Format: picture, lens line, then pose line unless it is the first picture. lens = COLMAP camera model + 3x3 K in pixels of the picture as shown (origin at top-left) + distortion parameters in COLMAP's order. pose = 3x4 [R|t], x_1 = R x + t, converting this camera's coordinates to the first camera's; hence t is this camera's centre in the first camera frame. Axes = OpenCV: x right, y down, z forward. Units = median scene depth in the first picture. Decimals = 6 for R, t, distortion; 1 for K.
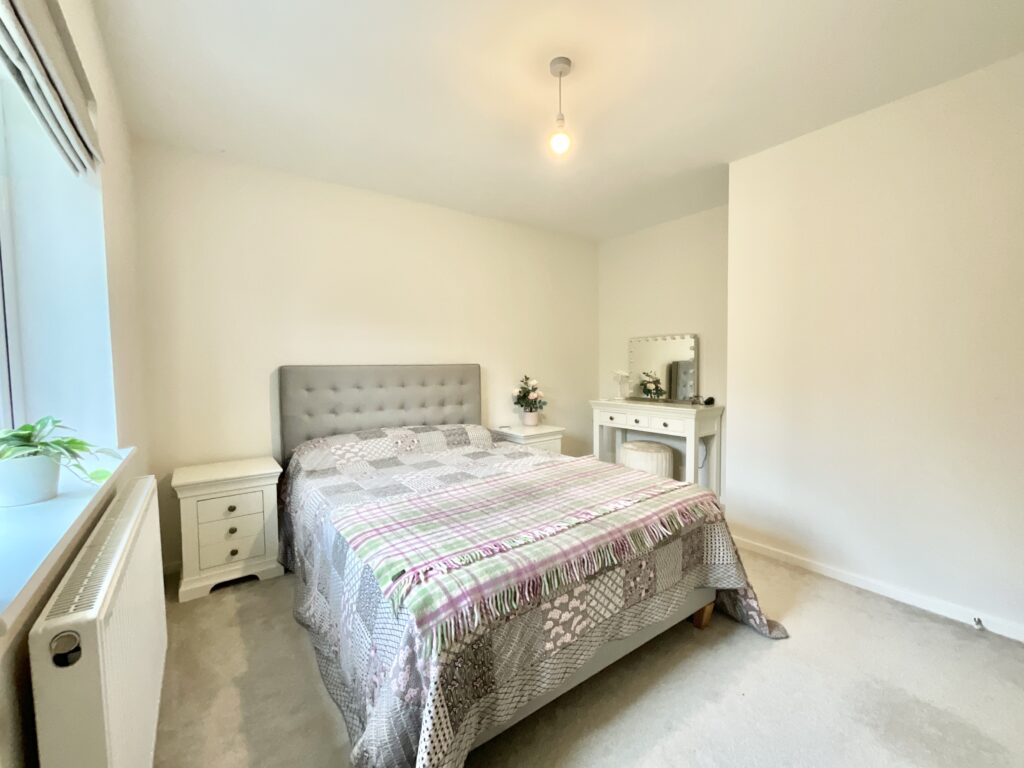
lens RADIAL K [[418.5, 0, 517.0], [0, 418.5, 386.8], [0, 0, 1]] dist [-0.000036, 0.000162]
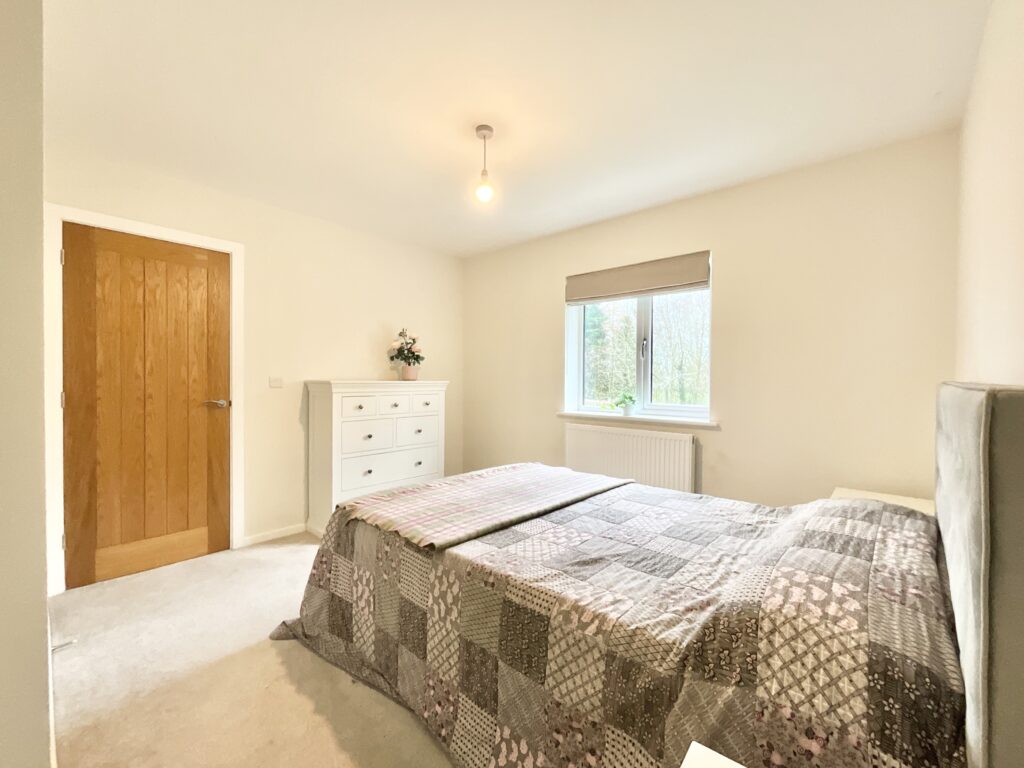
lens RADIAL K [[418.5, 0, 517.0], [0, 418.5, 386.8], [0, 0, 1]] dist [-0.000036, 0.000162]
pose [[-0.979080, 0.004822, -0.203419, 0.292139], [-0.010544, 0.997174, 0.074388, -0.138422], [0.203203, 0.074976, -0.976262, 2.508234]]
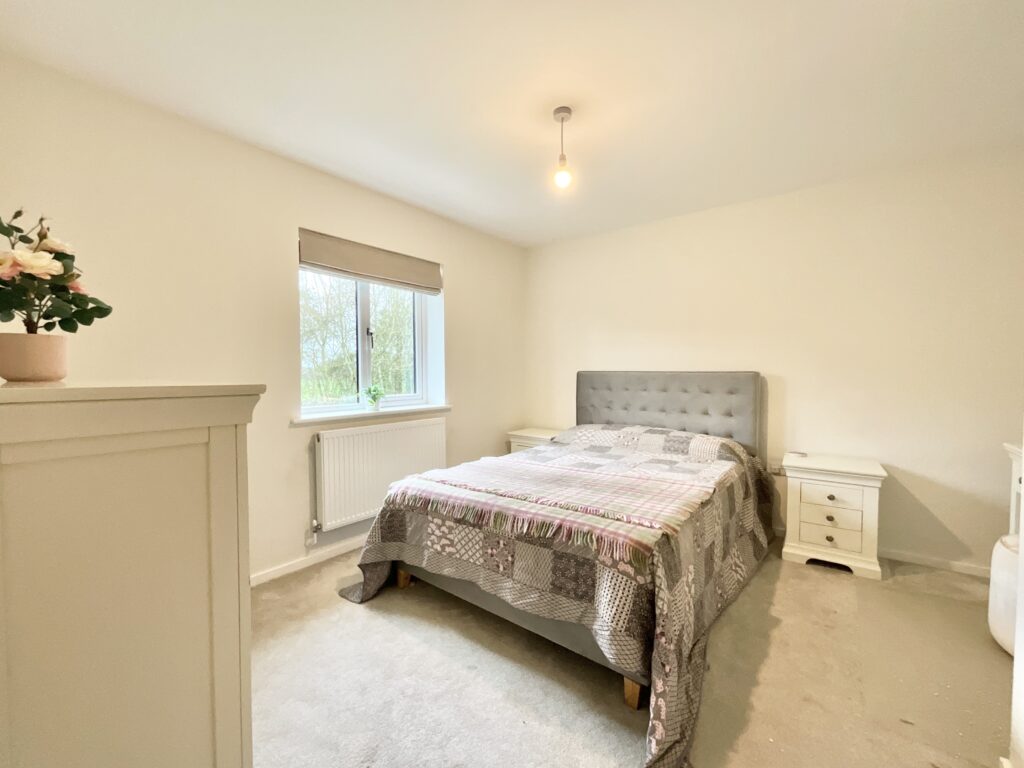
lens RADIAL K [[427.5, 0, 516.8], [0, 427.5, 381.1], [0, 0, 1]] dist [-0.001793, -0.000154]
pose [[0.278115, 0.030964, -0.960048, 1.378006], [-0.055855, 0.998310, 0.016018, -0.049326], [0.958922, 0.049169, 0.279375, 0.646921]]
